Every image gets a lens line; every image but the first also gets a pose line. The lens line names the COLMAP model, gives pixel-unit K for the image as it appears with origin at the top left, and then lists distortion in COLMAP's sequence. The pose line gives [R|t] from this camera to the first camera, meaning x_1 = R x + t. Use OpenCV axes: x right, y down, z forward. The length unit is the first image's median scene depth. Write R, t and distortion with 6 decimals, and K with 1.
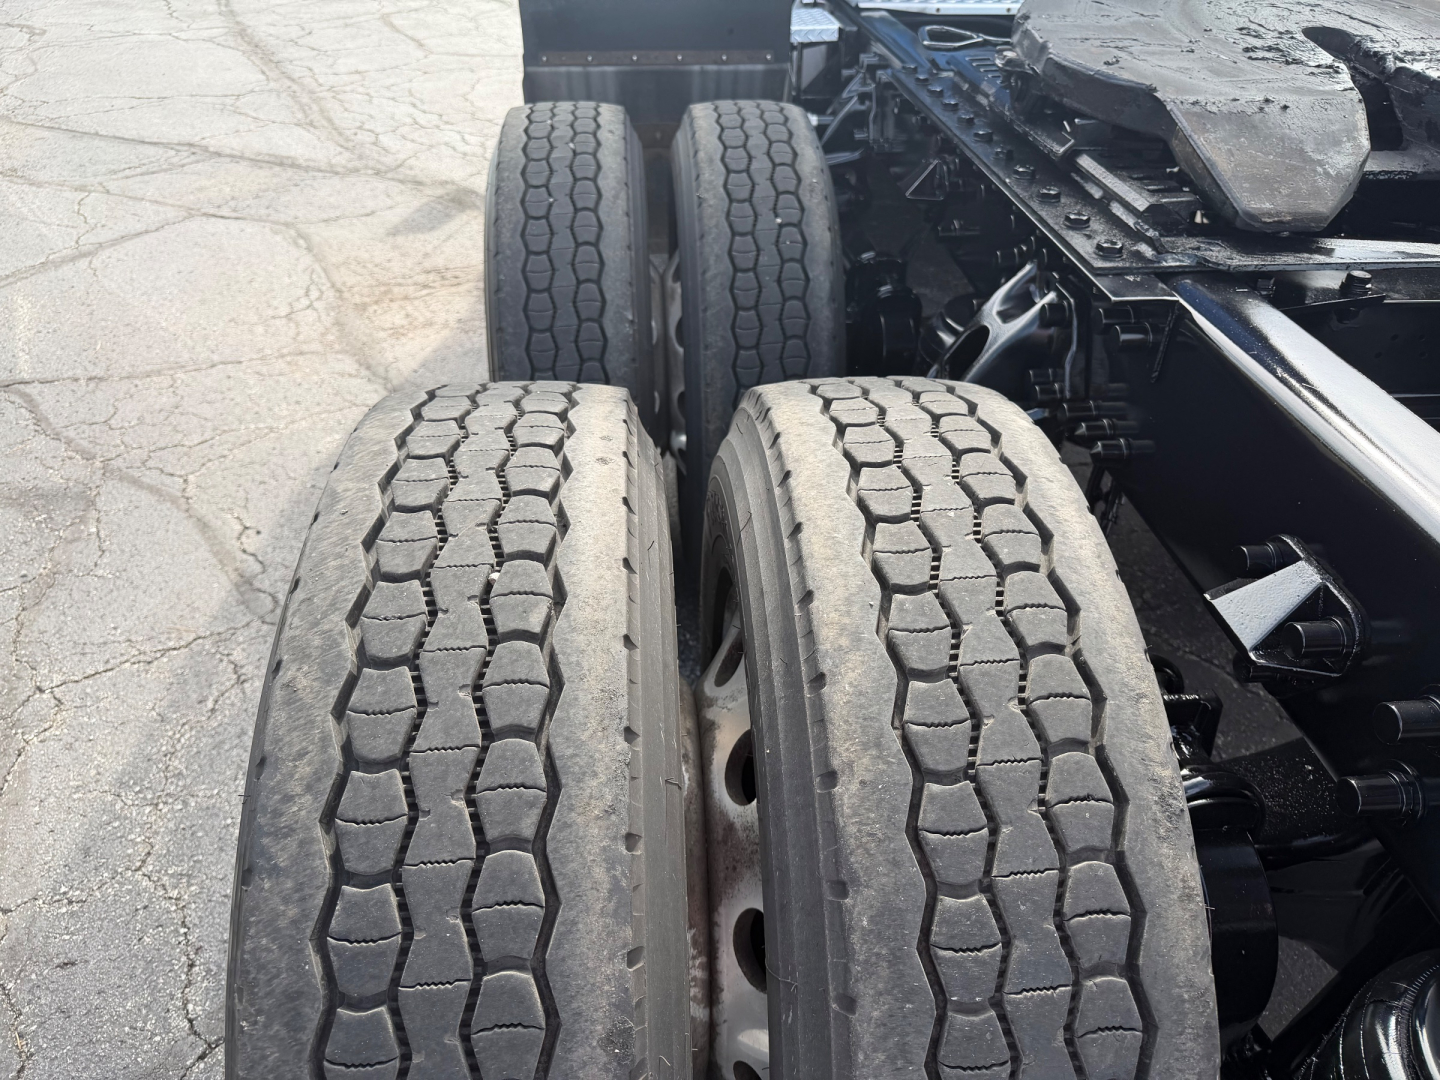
lens RADIAL K [[1009.1, 0, 708.6], [0, 1009.1, 544.9], [0, 0, 1]] dist [0.033568, -0.046622]
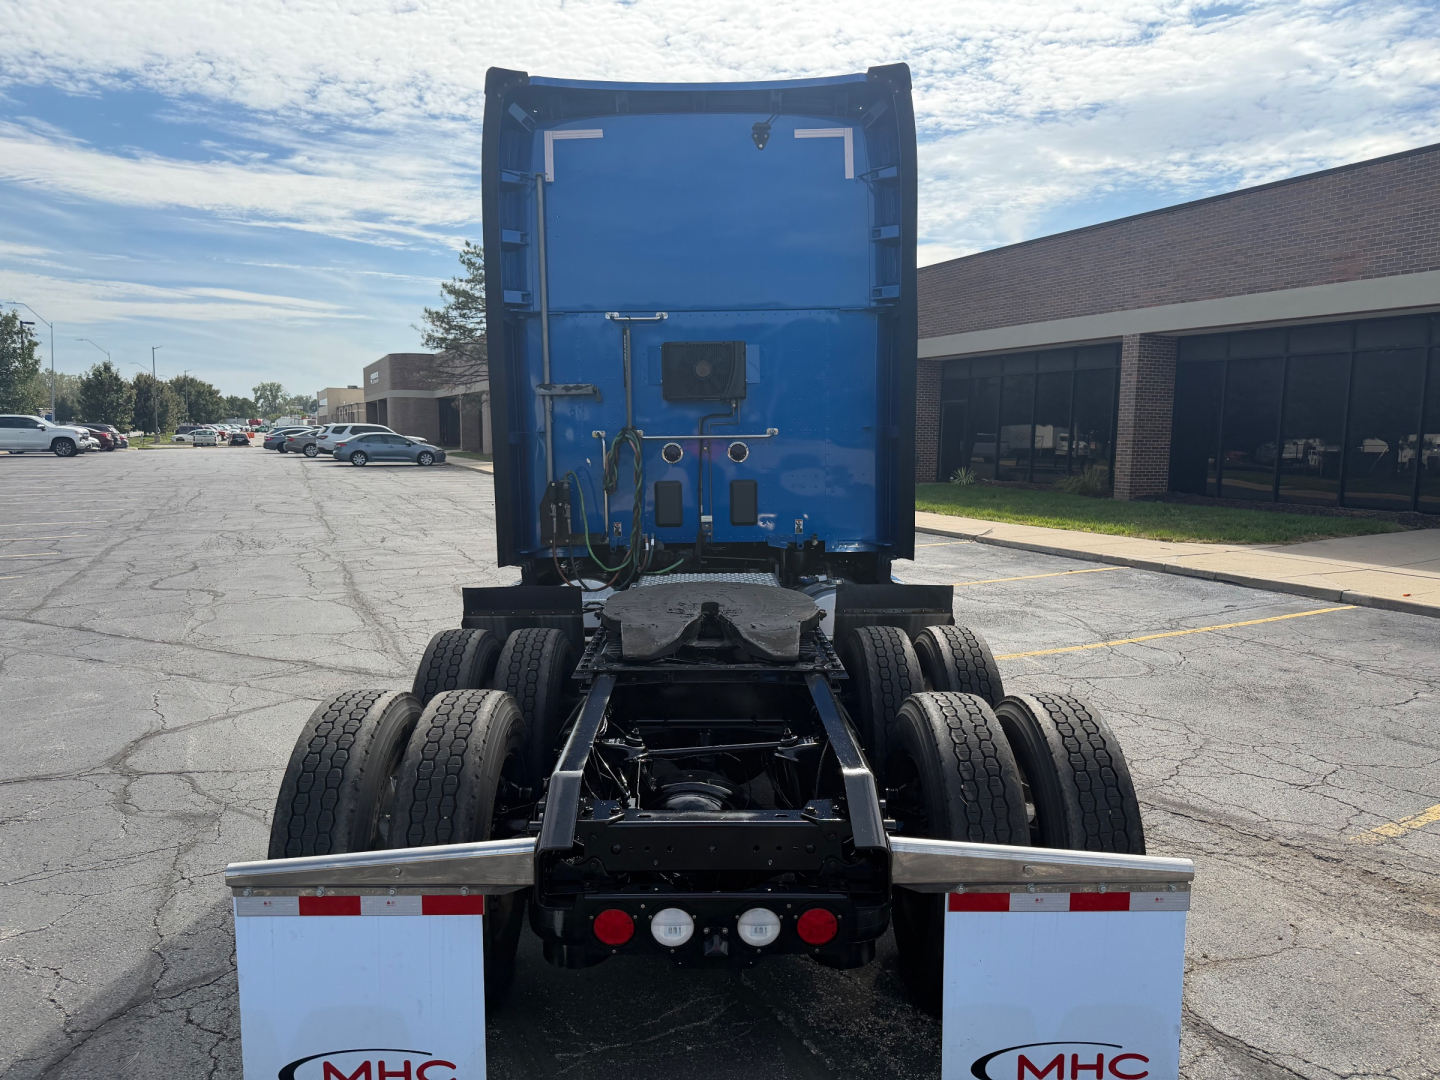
lens RADIAL K [[1009.1, 0, 725.5], [0, 1009.1, 547.7], [0, 0, 1]] dist [0.033568, -0.046622]
pose [[0.998770, -0.003035, -0.049499, 0.270000], [-0.021501, 0.872928, -0.487374, 0.250885], [0.044688, 0.487839, 0.871789, -0.527568]]
